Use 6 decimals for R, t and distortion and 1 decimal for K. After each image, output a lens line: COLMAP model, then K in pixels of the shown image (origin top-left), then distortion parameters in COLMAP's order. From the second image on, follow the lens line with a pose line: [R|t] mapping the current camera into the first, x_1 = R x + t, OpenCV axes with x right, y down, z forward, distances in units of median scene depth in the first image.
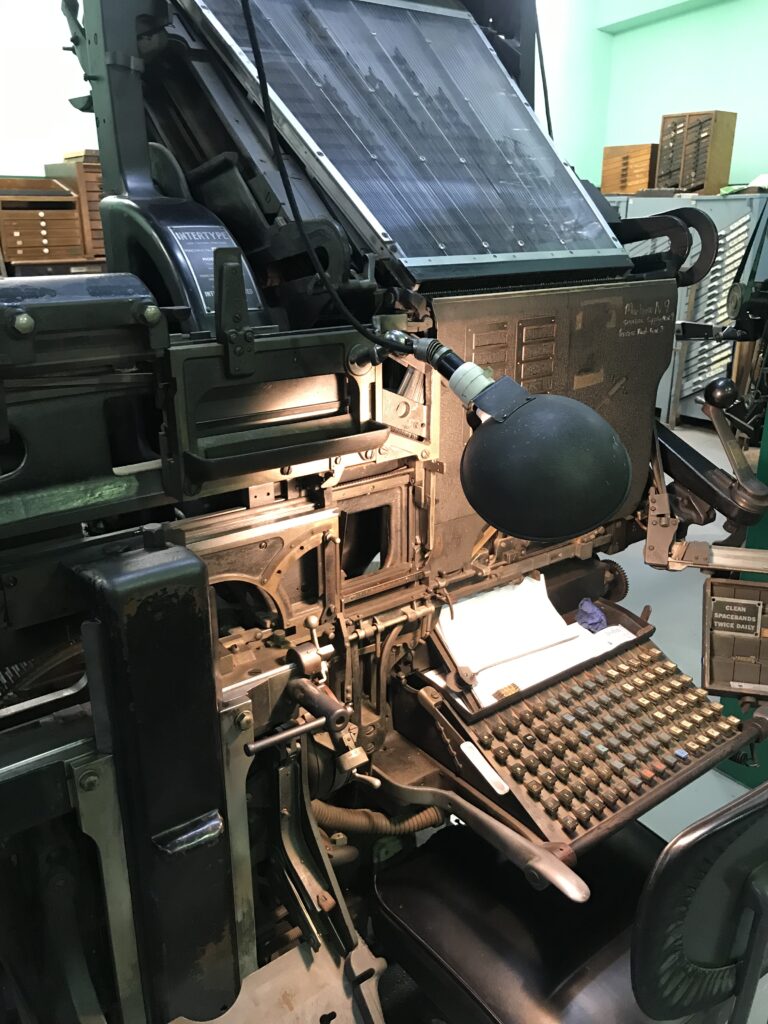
lens RADIAL K [[831.5, 0, 384.0], [0, 831.5, 512.0], [0, 0, 1]] dist [0.004075, 0.001752]
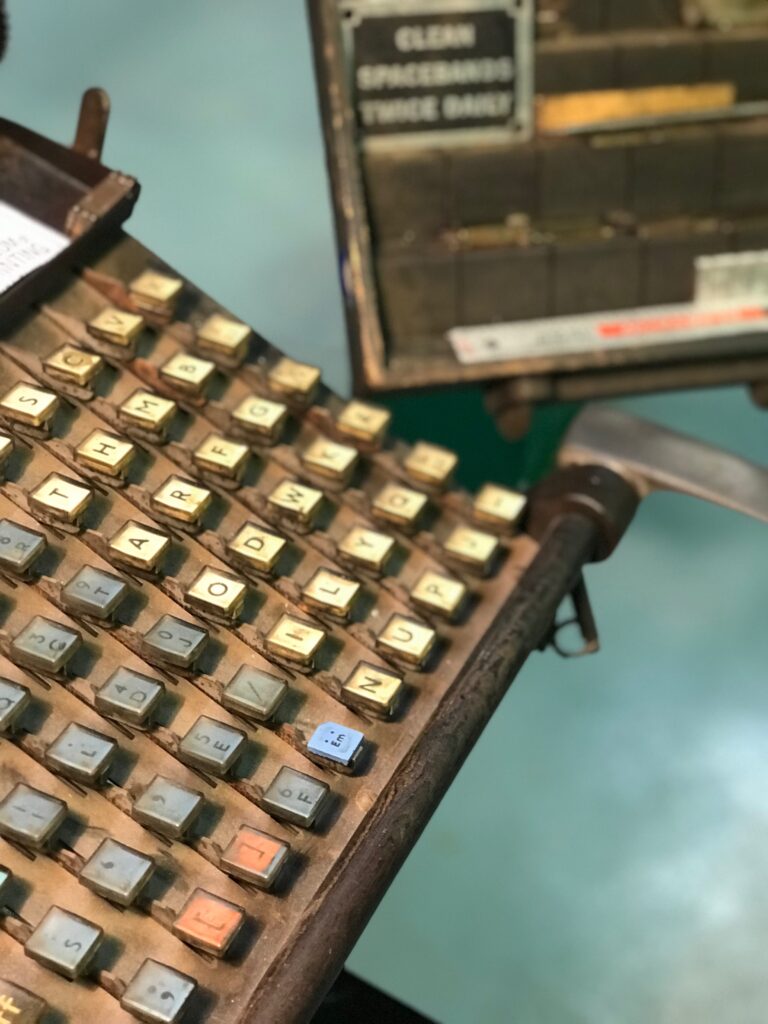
lens RADIAL K [[1672.2, 0, 384.0], [0, 1672.2, 512.0], [0, 0, 1]] dist [-0.019736, -0.026015]
pose [[0.893728, -0.271113, 0.357419, 0.199895], [0.123511, 0.914640, 0.384941, 0.054105], [-0.431272, -0.299887, 0.850924, 0.559247]]
